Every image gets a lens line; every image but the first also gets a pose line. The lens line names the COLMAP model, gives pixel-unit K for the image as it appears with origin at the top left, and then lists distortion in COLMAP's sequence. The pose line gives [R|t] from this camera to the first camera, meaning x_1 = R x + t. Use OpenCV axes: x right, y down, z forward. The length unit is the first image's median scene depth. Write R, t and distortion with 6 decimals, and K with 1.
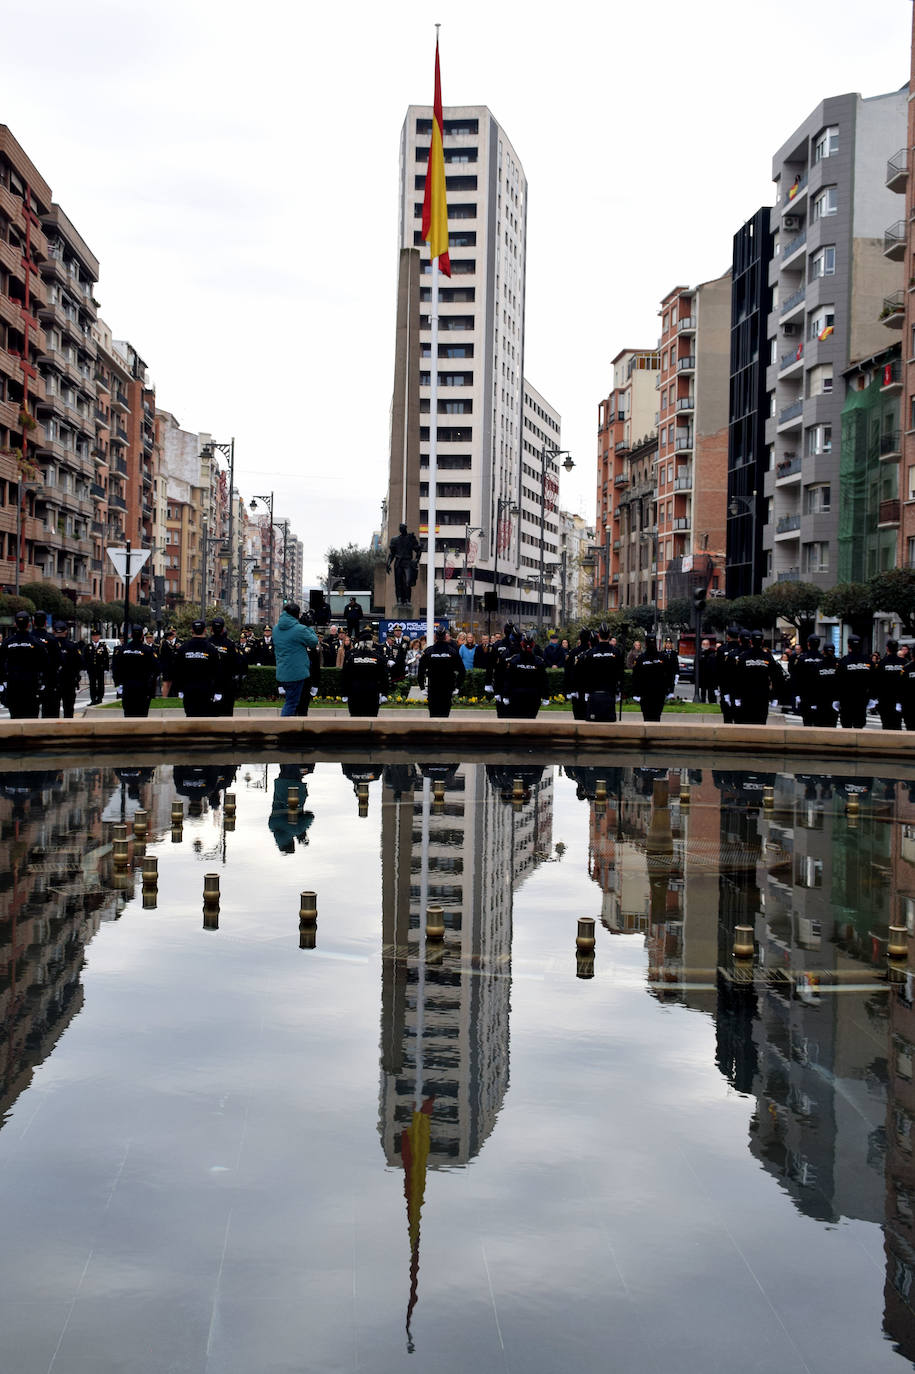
lens RADIAL K [[1666.5, 0, 459.7], [0, 1666.5, 623.1], [0, 0, 1]] dist [0.021154, 0.051905]
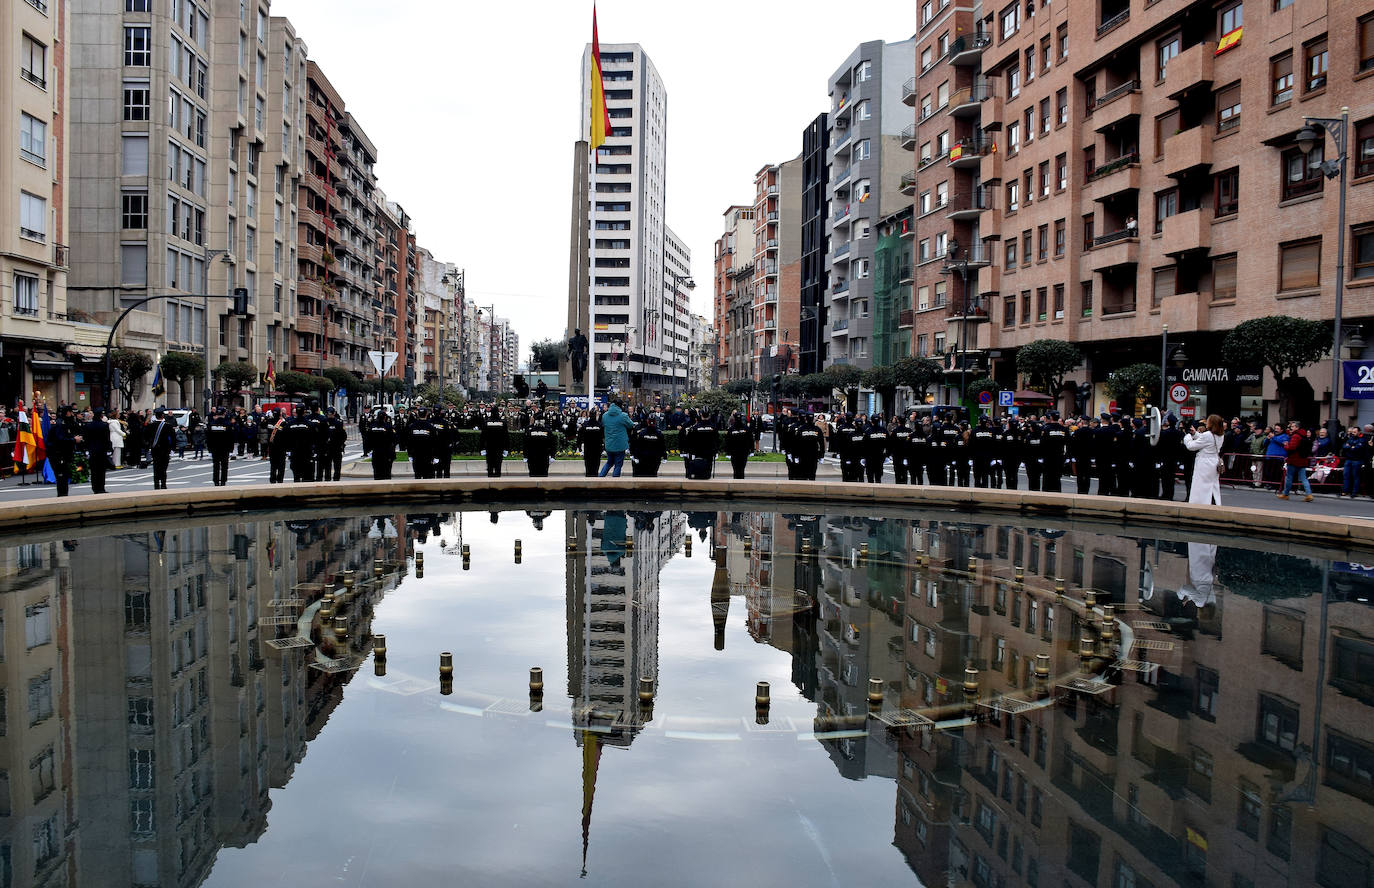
lens RADIAL K [[1117.3, 0, 660.6], [0, 1117.3, 447.5], [0, 0, 1]] dist [-0.147555, 0.094120]
pose [[0.999474, -0.006917, 0.031695, 0.003536], [0.005222, 0.998566, 0.053277, -0.003257], [-0.032018, -0.053083, 0.998077, 0.007157]]
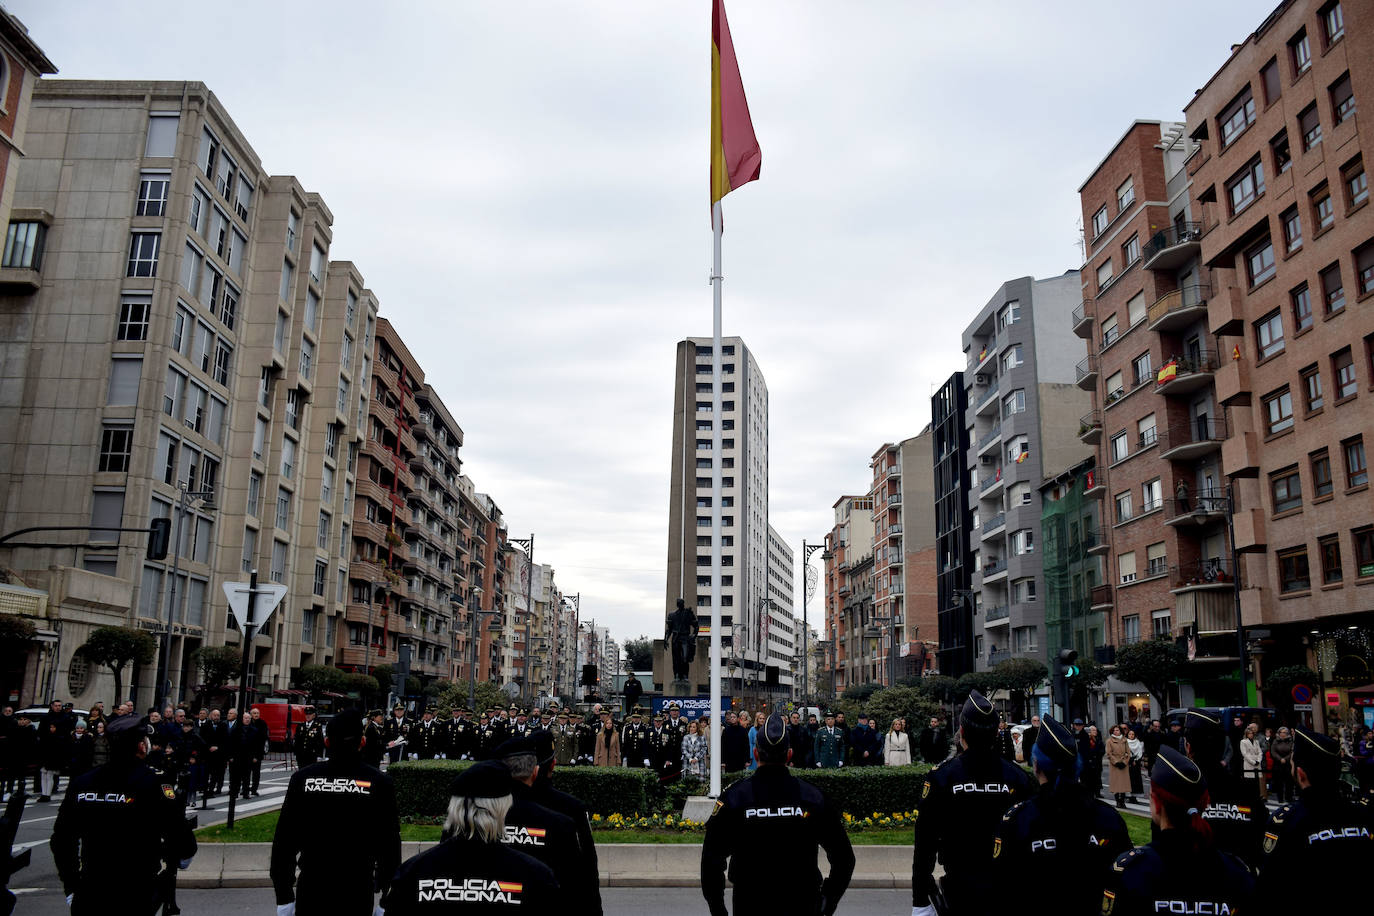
lens RADIAL K [[1070.2, 0, 677.6], [0, 1070.2, 458.9], [0, 0, 1]] dist [-0.156470, 0.111731]
pose [[0.999170, -0.011560, -0.039058, -0.004821], [0.002694, 0.975540, -0.219808, -0.000580], [0.040643, 0.219520, 0.974761, 0.176238]]
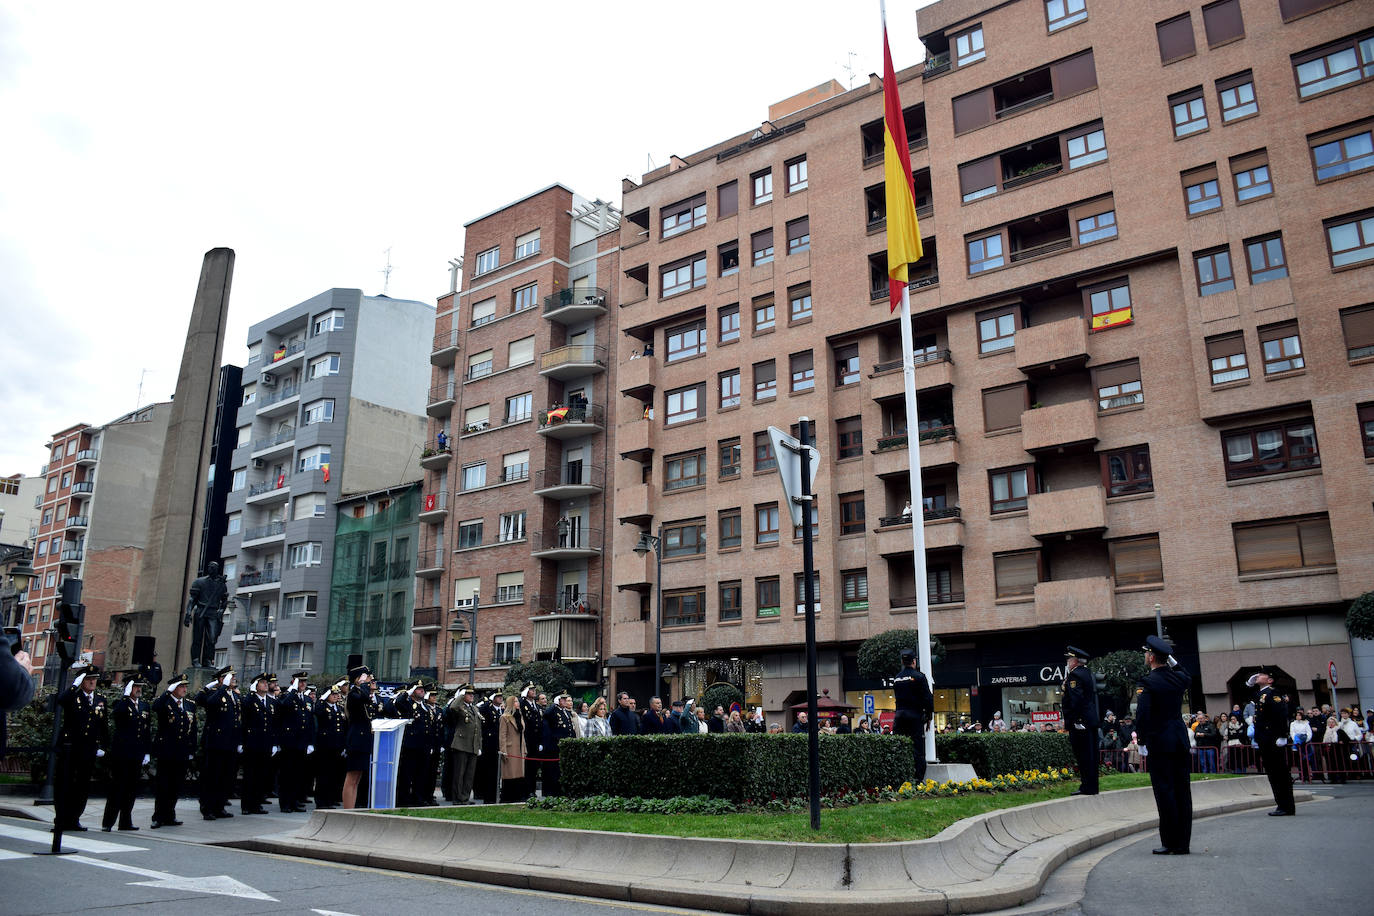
lens RADIAL K [[1070.2, 0, 677.6], [0, 1070.2, 458.9], [0, 0, 1]] dist [-0.156470, 0.111731]
pose [[0.669865, 0.181633, 0.719924, -0.120810], [0.006234, 0.968207, -0.250075, 0.008378], [-0.742457, 0.172005, 0.647435, 0.249666]]
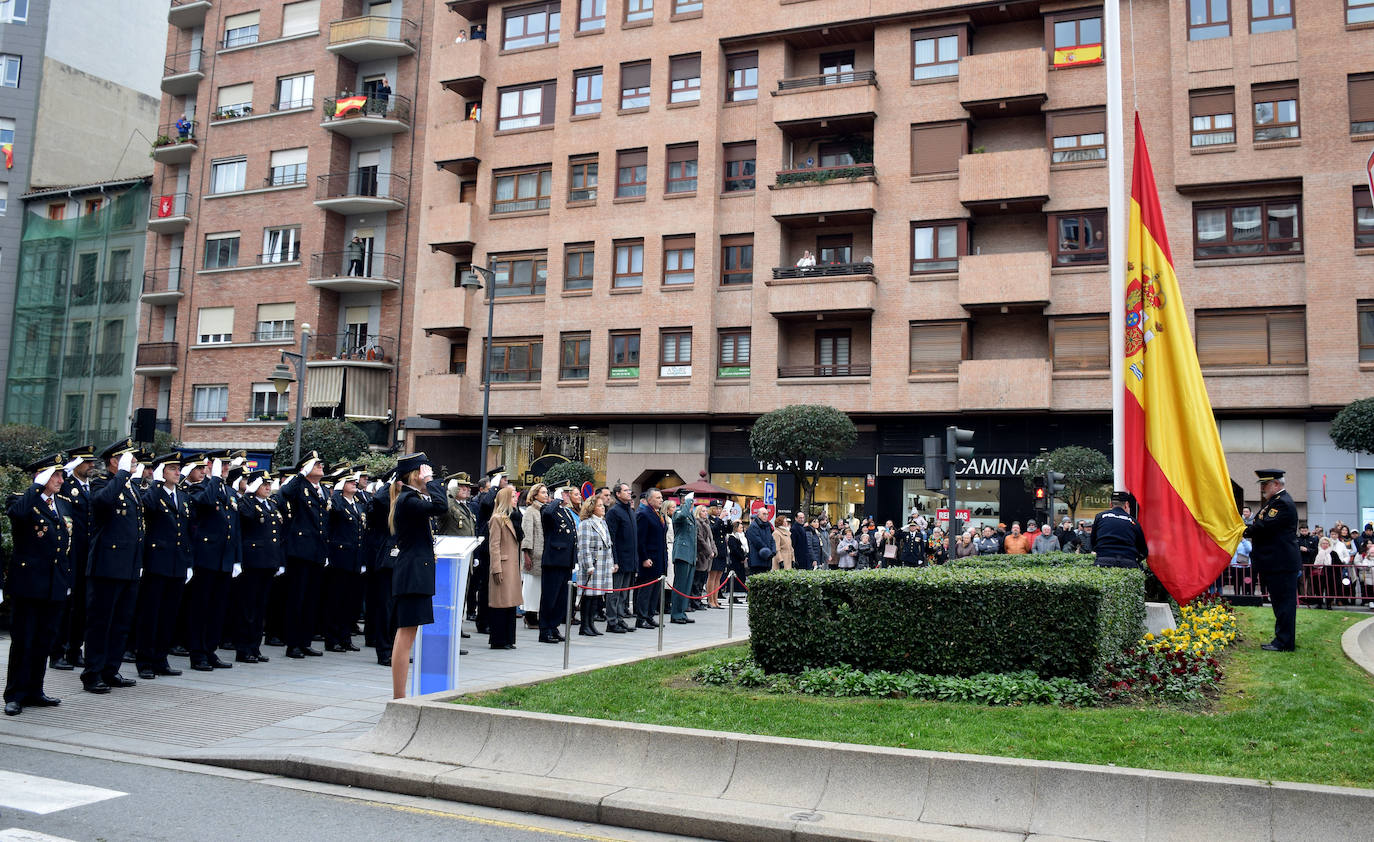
lens RADIAL K [[1229.3, 0, 686.1], [0, 1229.3, 381.6], [0, 0, 1]] dist [-0.134254, 0.136632]
pose [[0.472107, 0.100329, 0.875814, -0.119758], [-0.023713, 0.994588, -0.101153, 0.004698], [-0.881223, 0.026987, 0.471931, 0.296566]]
